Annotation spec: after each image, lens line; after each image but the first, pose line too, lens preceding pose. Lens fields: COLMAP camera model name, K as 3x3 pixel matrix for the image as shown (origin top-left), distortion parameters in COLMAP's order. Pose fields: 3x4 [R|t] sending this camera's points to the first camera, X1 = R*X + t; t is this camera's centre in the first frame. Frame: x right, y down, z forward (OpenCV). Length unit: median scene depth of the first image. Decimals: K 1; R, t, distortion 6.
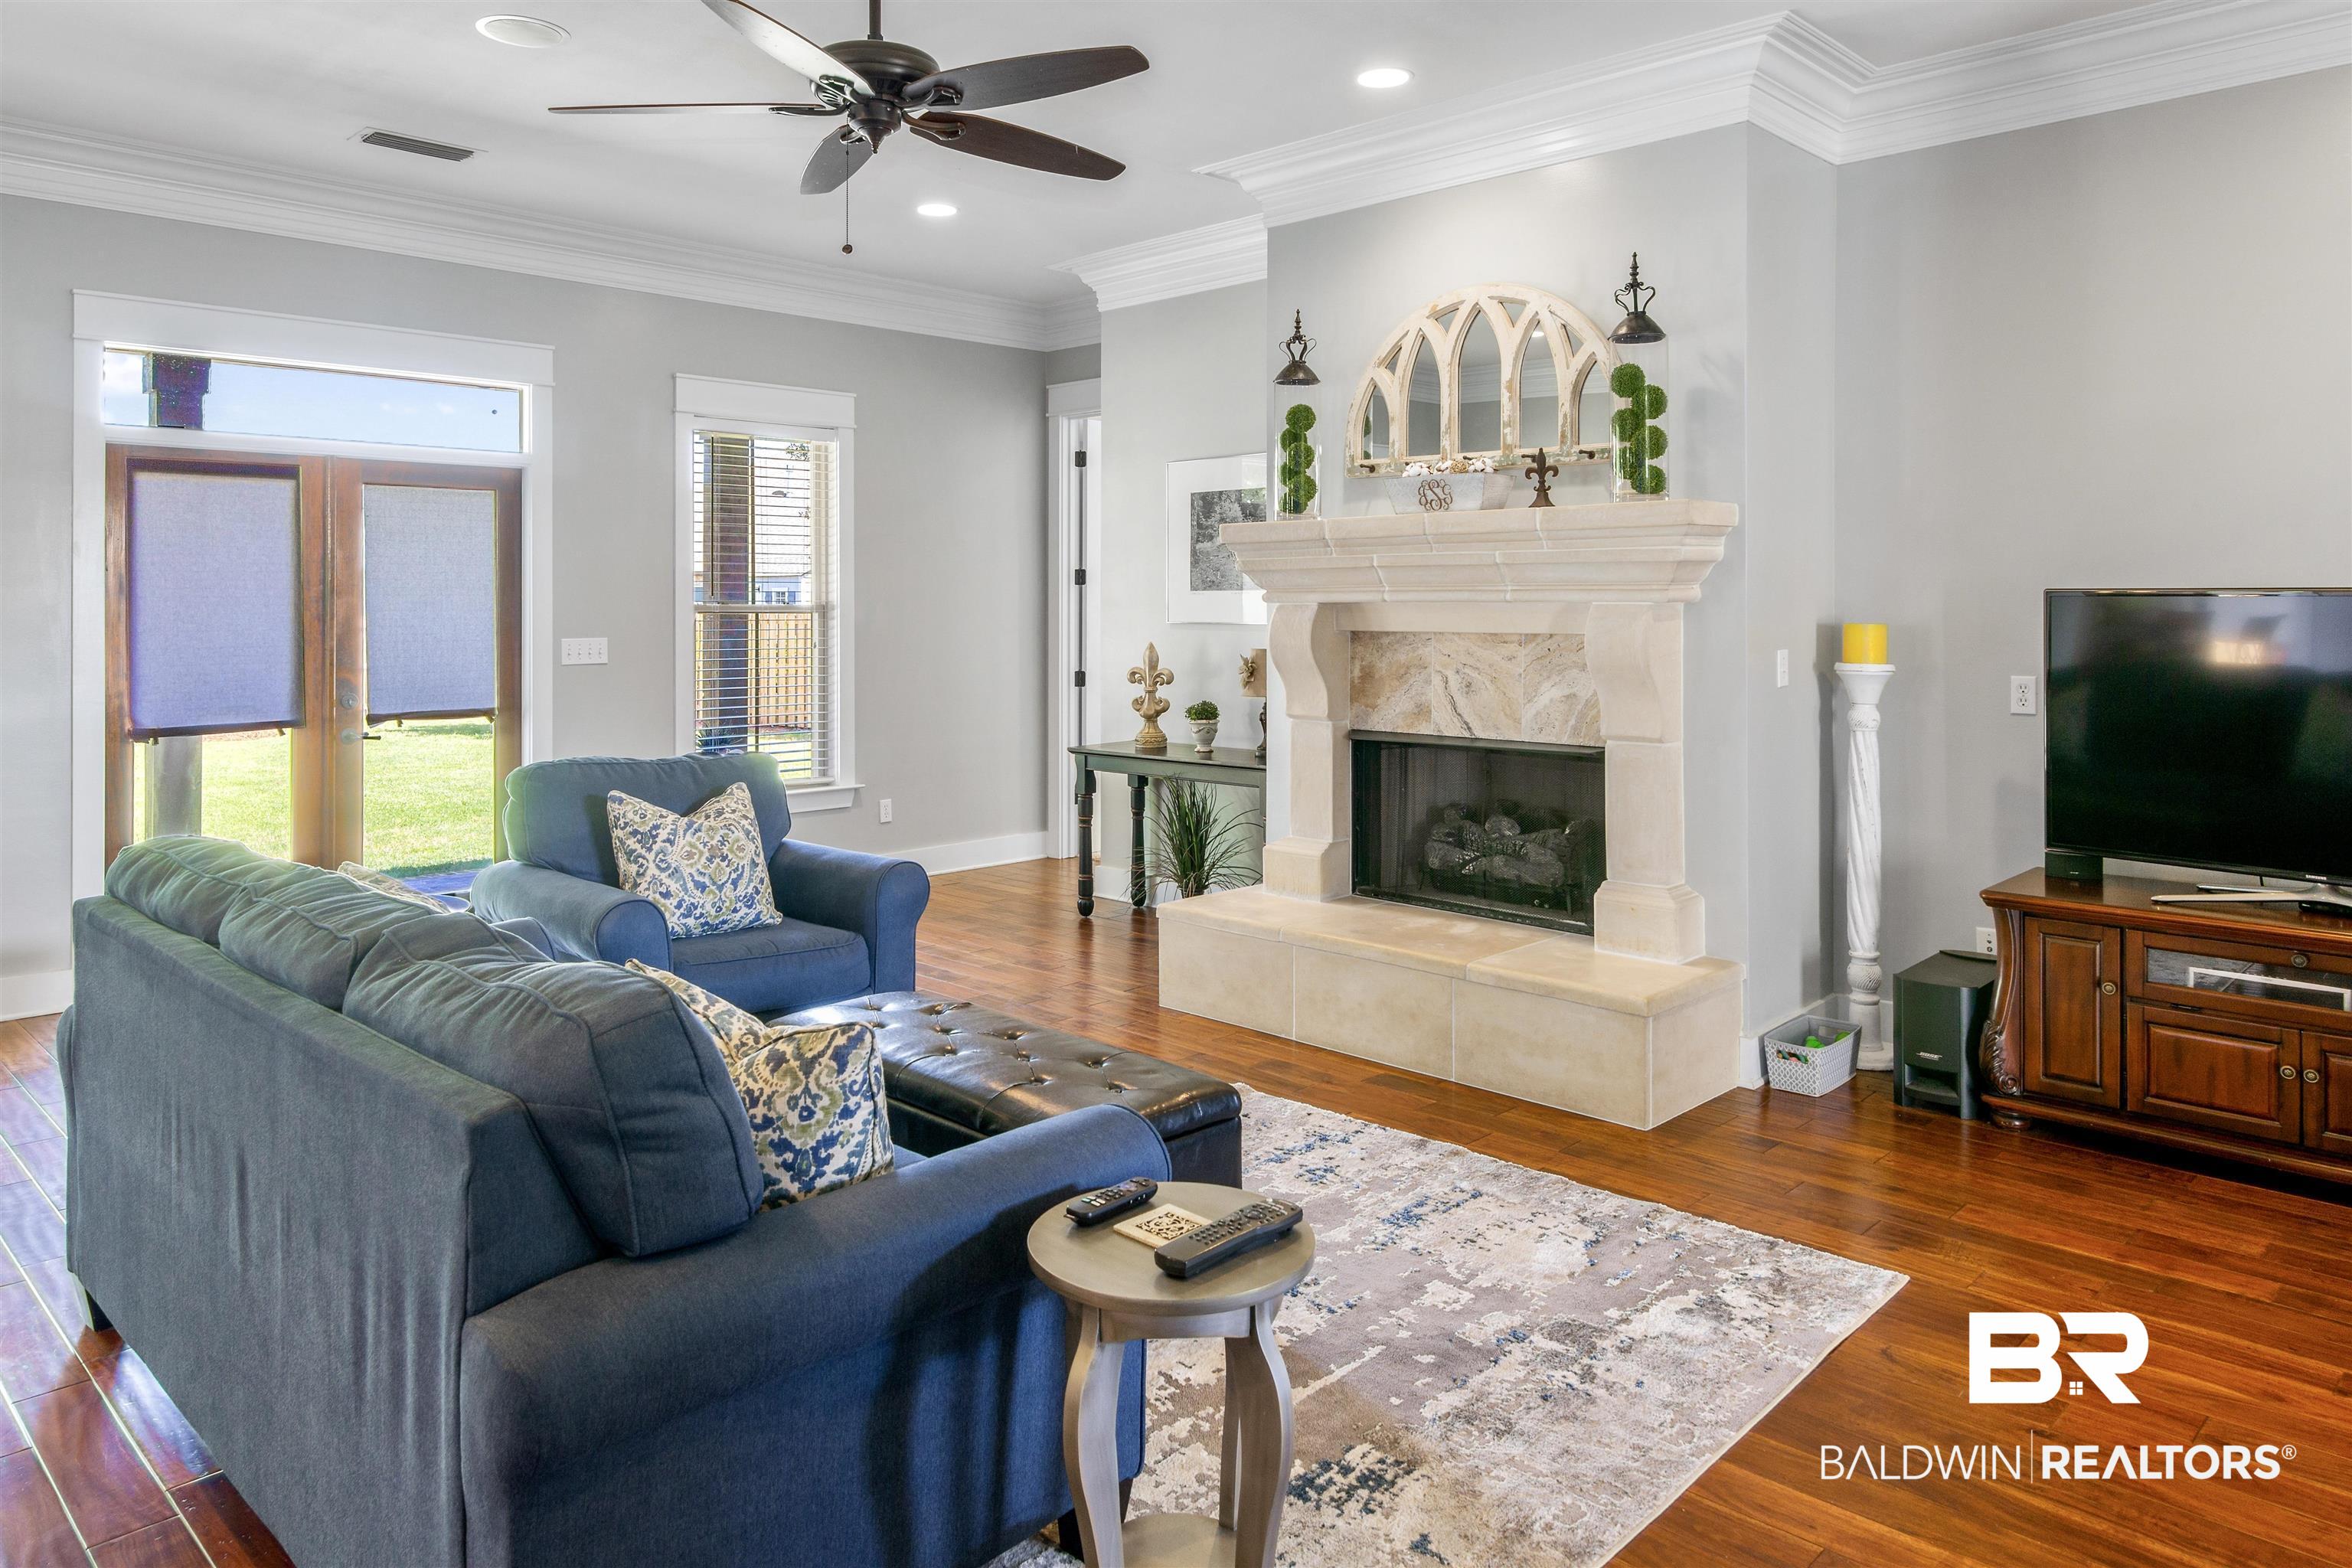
lens RADIAL K [[1551.0, 0, 1175.4], [0, 1551.0, 587.0], [0, 0, 1]] dist [0.001202, 0.000805]
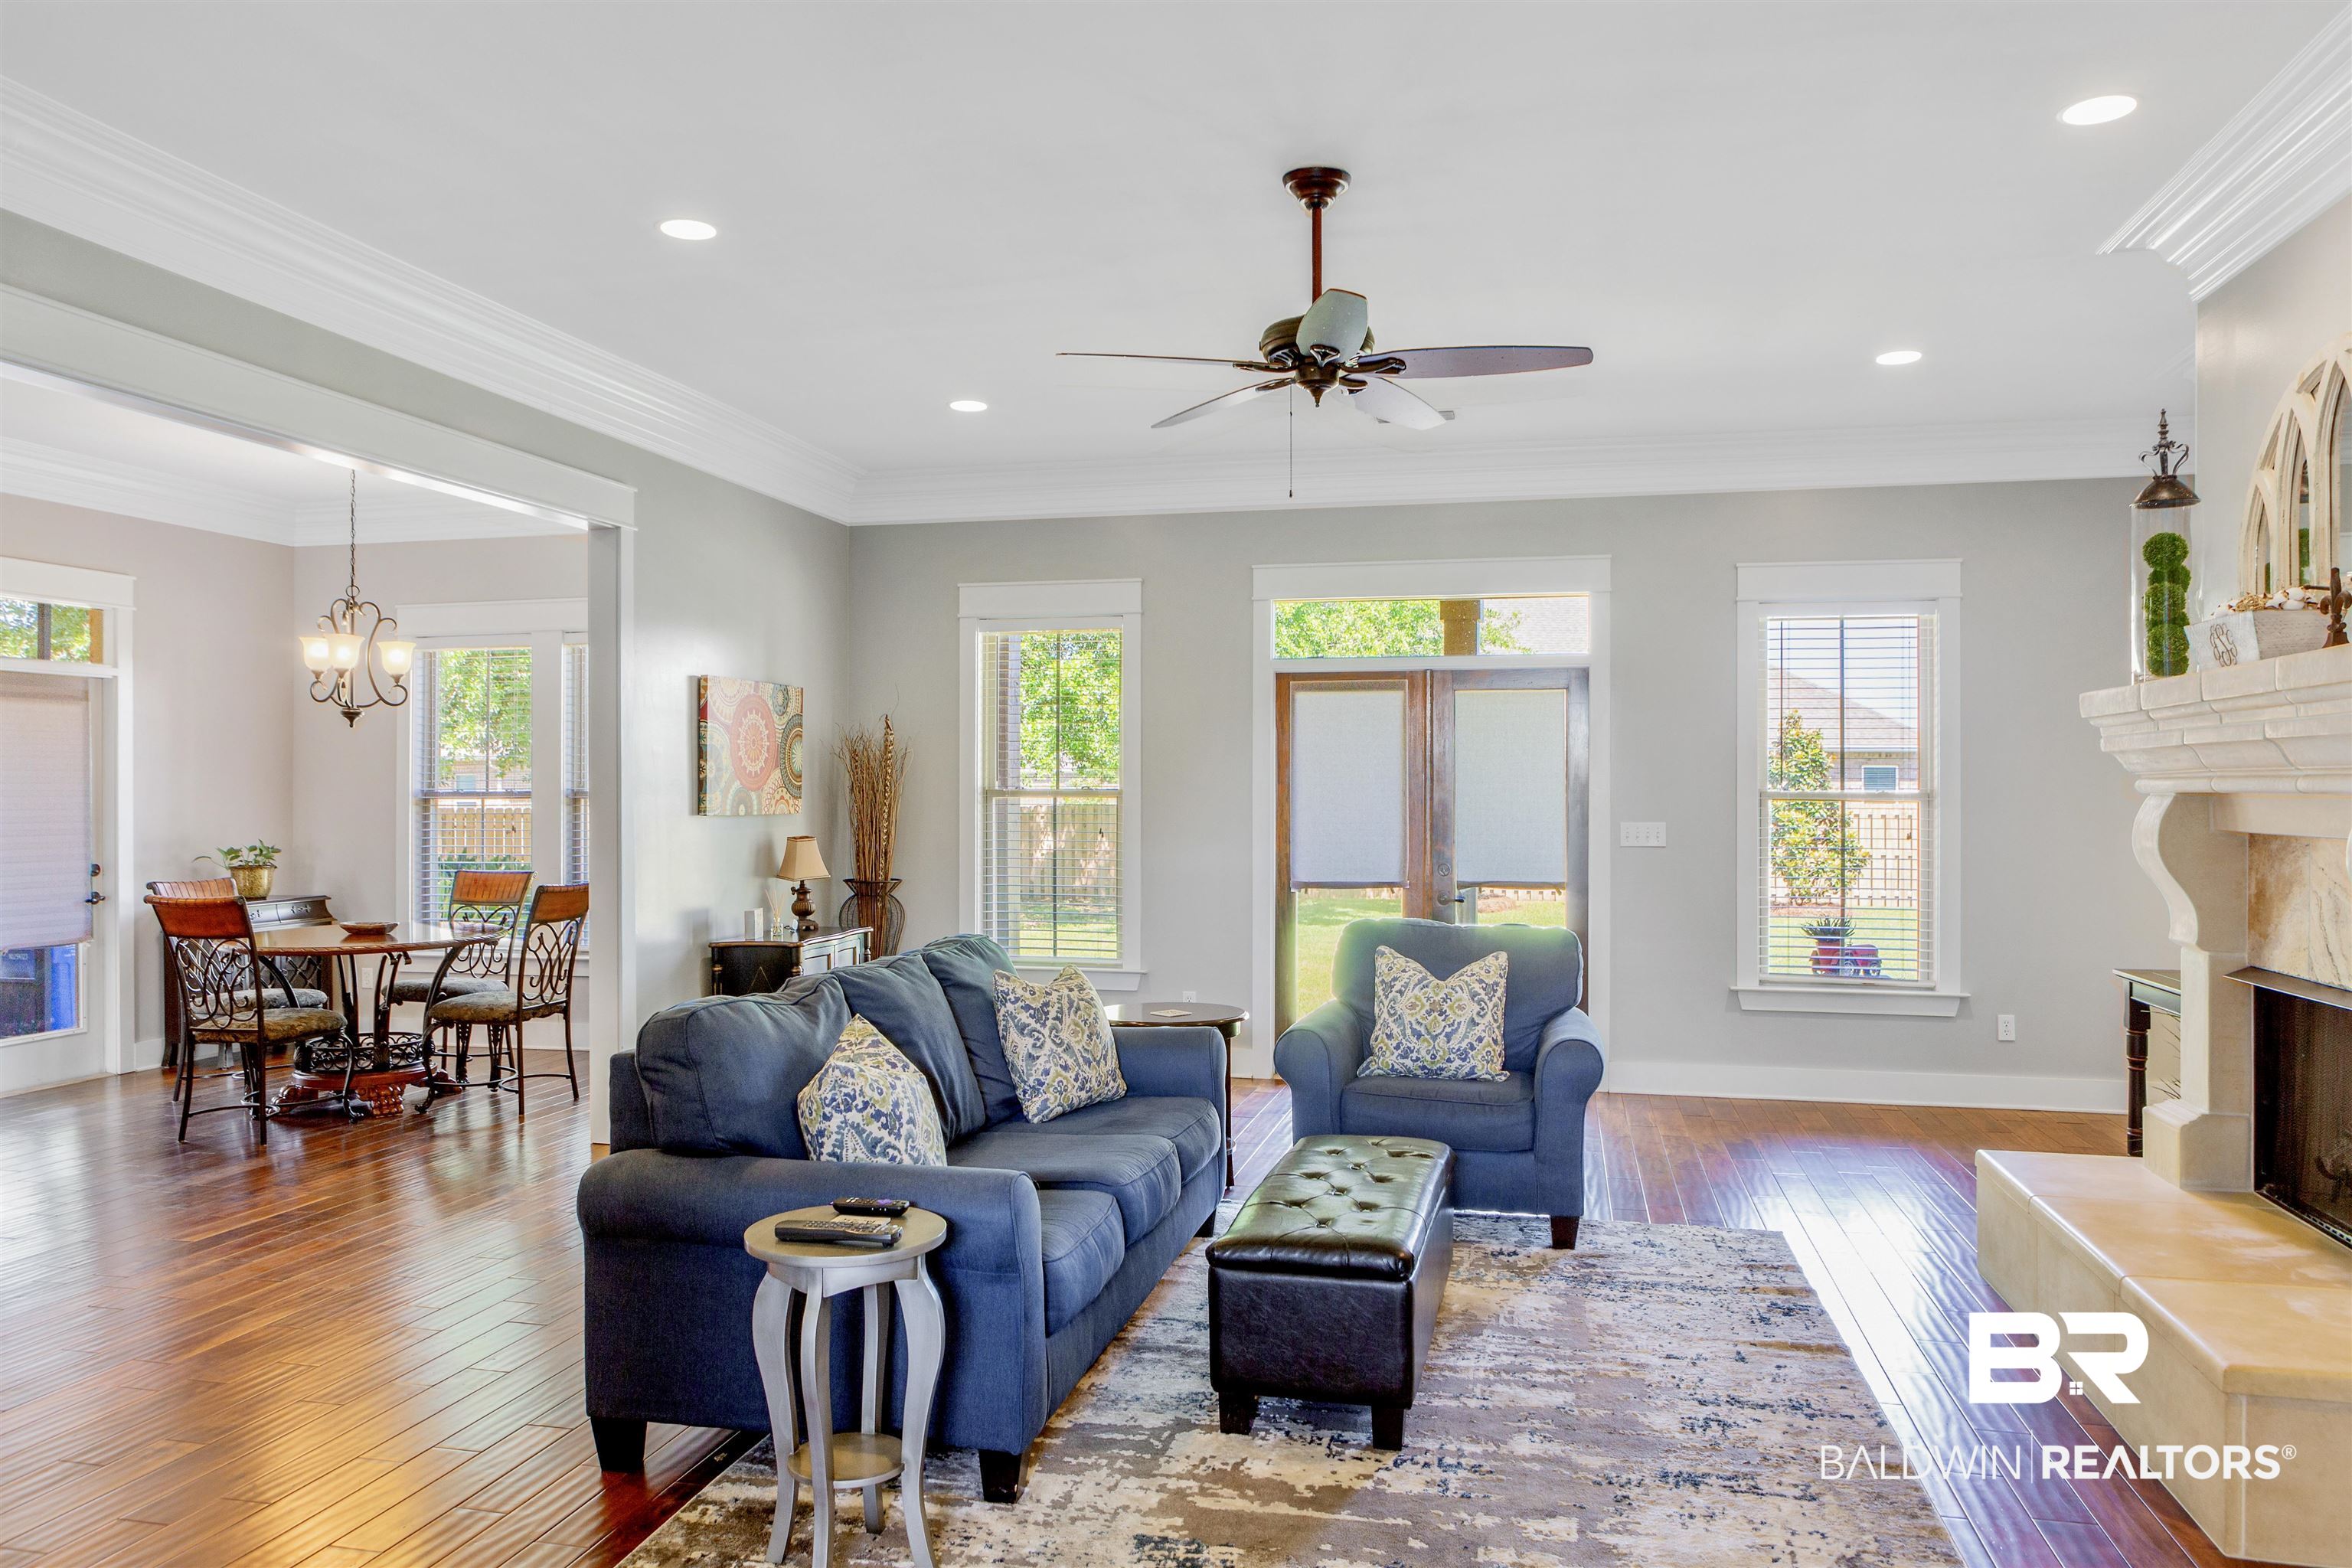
lens RADIAL K [[1637.4, 0, 1176.0], [0, 1637.4, 784.0], [0, 0, 1]] dist [-0.002551, 0.000824]
pose [[0.520119, 0.000821, -0.854094, 0.578749], [0.005772, 0.999973, 0.004475, -0.000691], [0.854075, -0.007257, 0.520100, 0.186947]]
